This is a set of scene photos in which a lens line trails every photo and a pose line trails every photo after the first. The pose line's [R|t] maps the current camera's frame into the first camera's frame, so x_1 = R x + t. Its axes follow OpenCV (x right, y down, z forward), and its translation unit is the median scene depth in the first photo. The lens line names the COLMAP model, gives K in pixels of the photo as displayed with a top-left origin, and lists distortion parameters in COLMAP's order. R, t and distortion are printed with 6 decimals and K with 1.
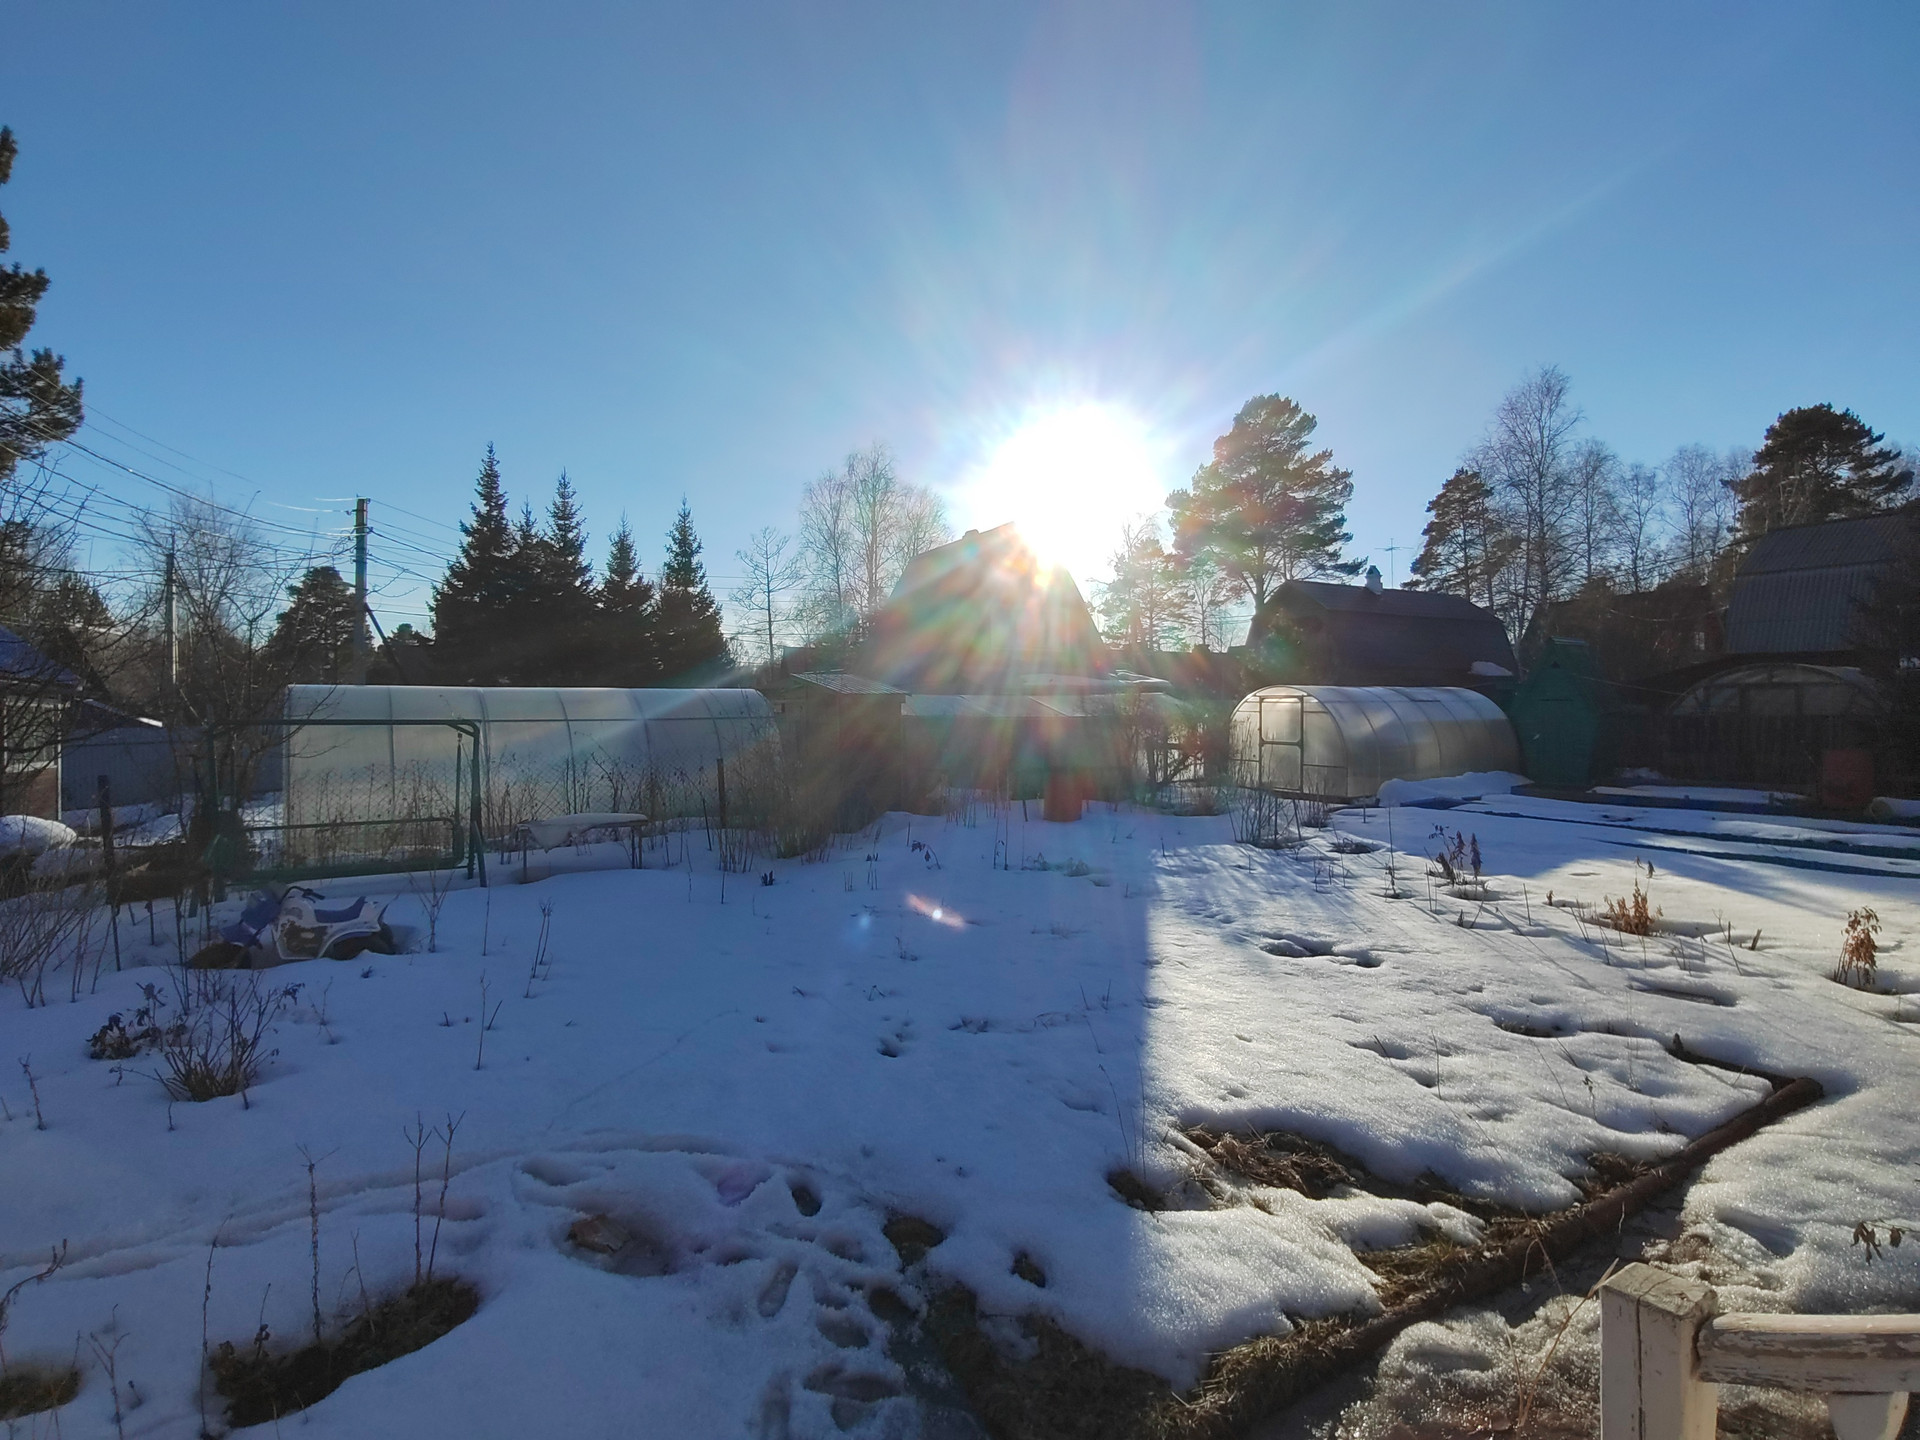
lens RADIAL K [[890.8, 0, 967.2], [0, 890.8, 707.0], [0, 0, 1]] dist [0.000374, -0.008215]
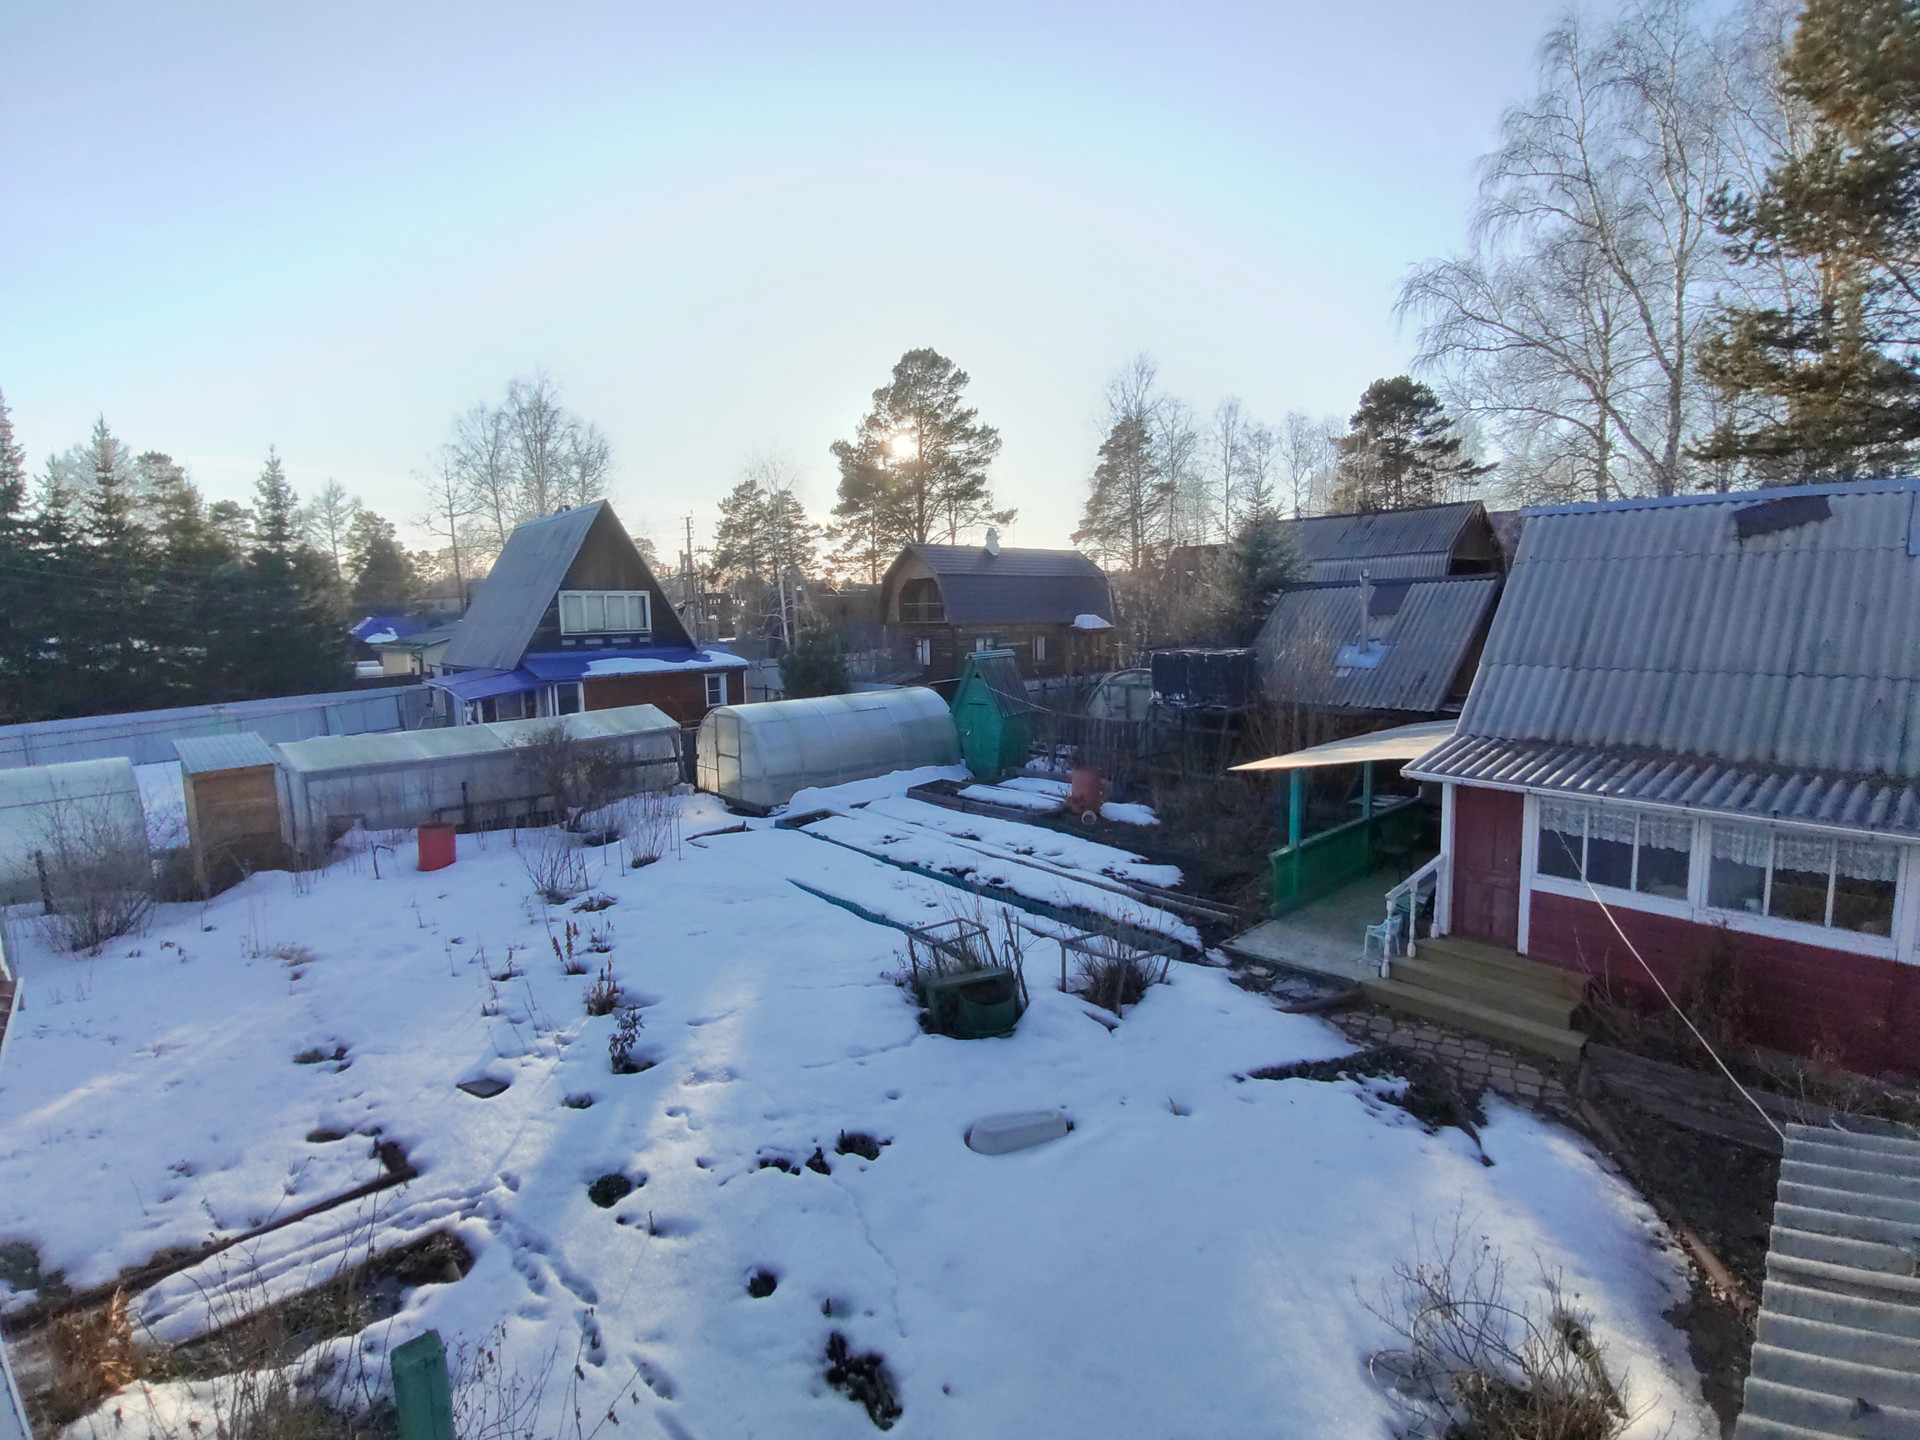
lens RADIAL K [[890.8, 0, 963.8], [0, 890.8, 707.0], [0, 0, 1]] dist [0.000374, -0.008215]
pose [[0.972046, -0.036924, 0.231870, 0.176949], [0.011312, 0.993775, 0.110831, -0.068868], [-0.234519, -0.105110, 0.966412, -0.087542]]
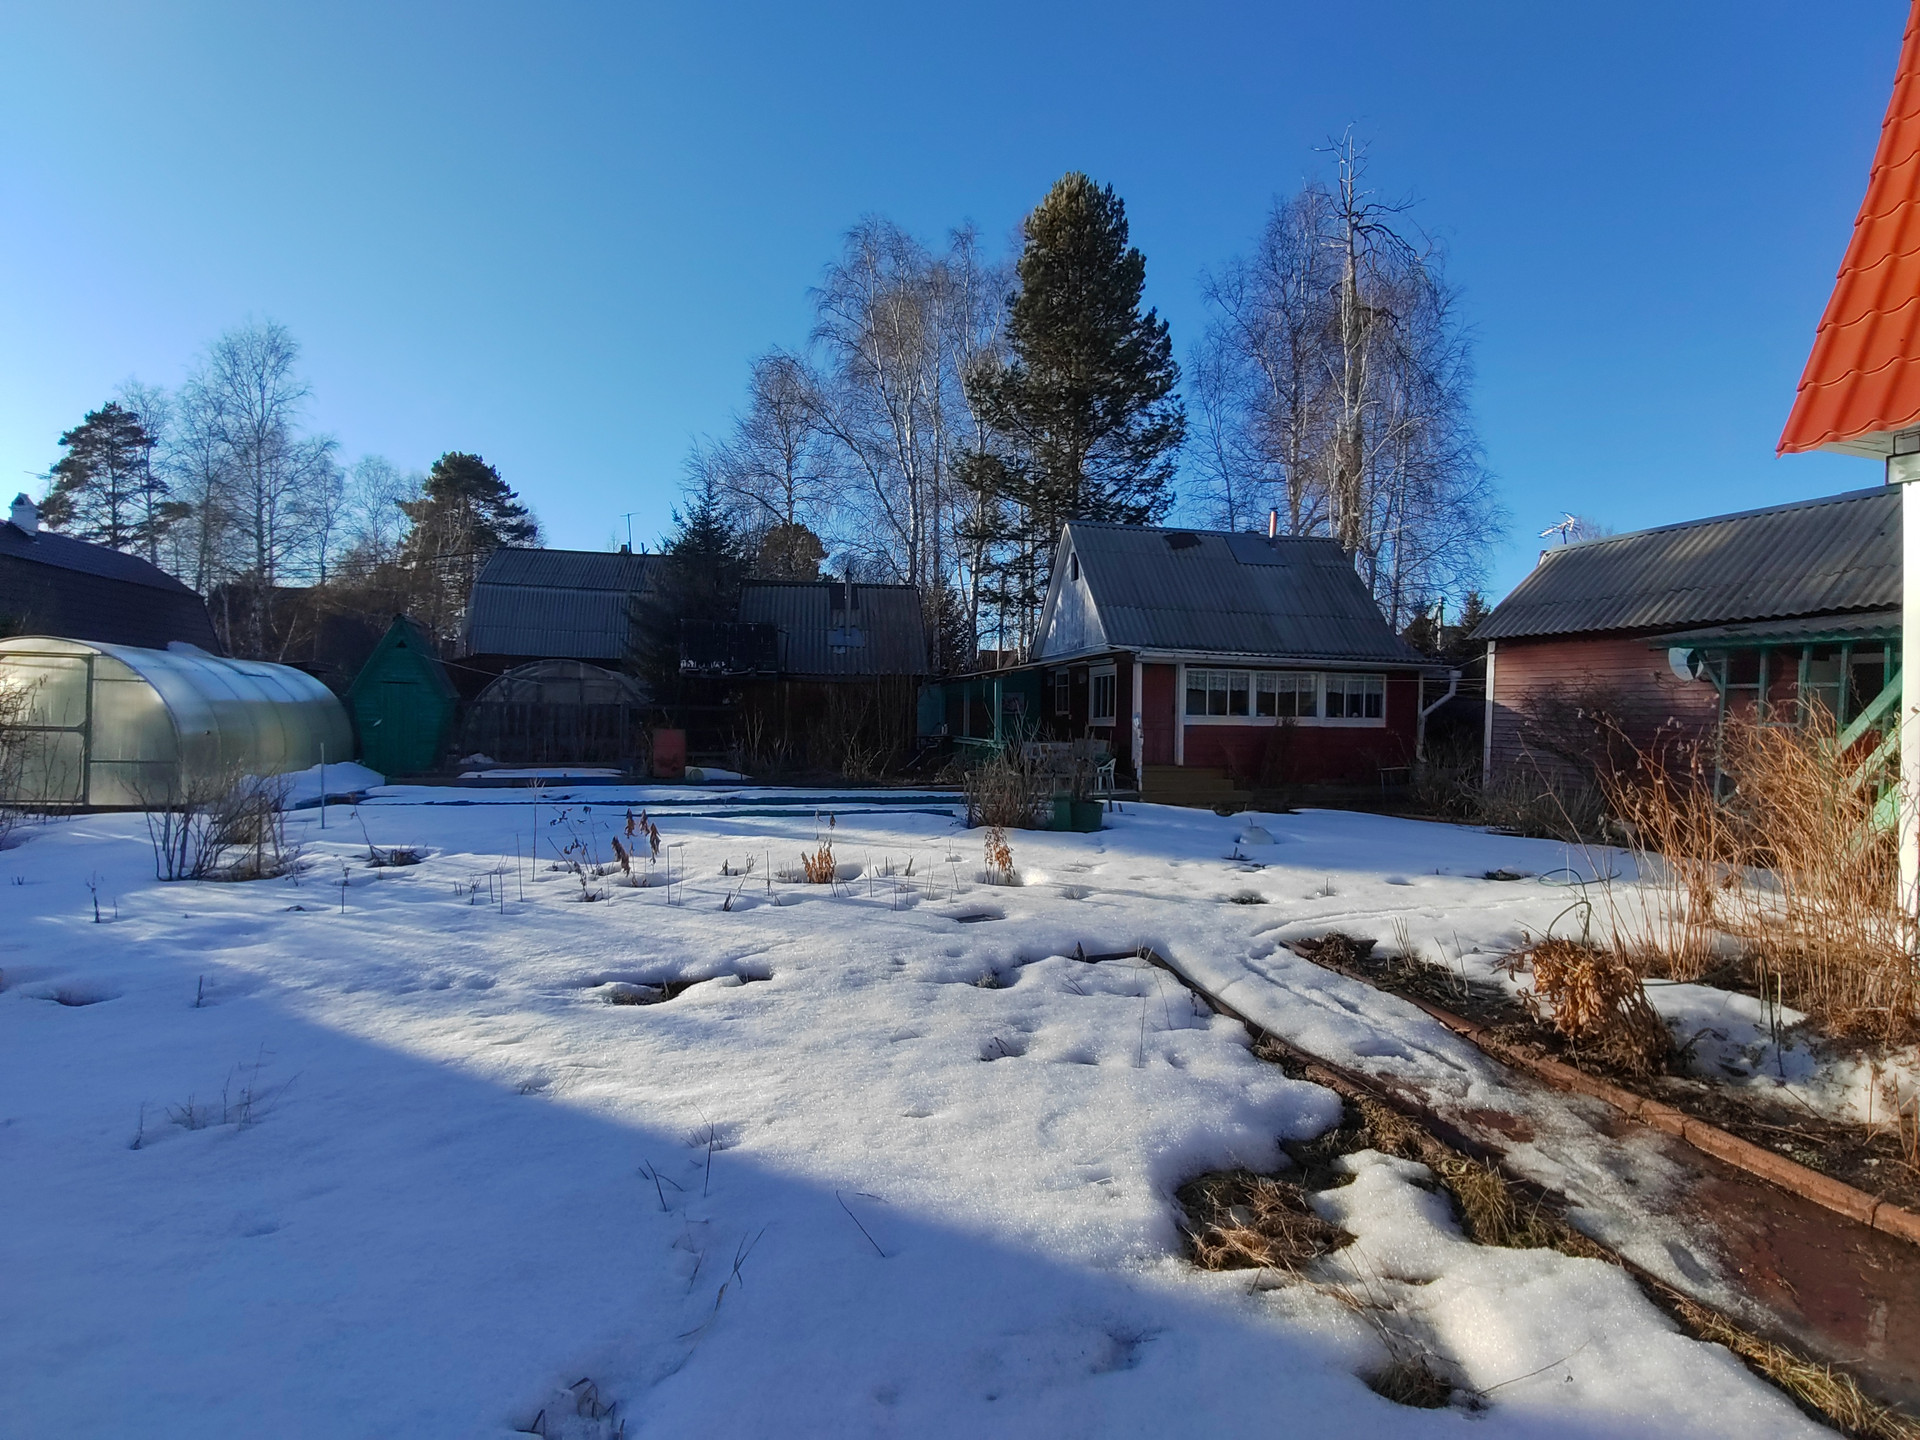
lens RADIAL K [[890.8, 0, 968.0], [0, 890.8, 713.2], [0, 0, 1]] dist [0.000374, -0.008215]
pose [[0.248780, 0.016553, 0.968419, -0.038766], [-0.020369, 0.999722, -0.011855, 0.011011], [-0.968346, -0.016777, 0.249048, 0.100778]]
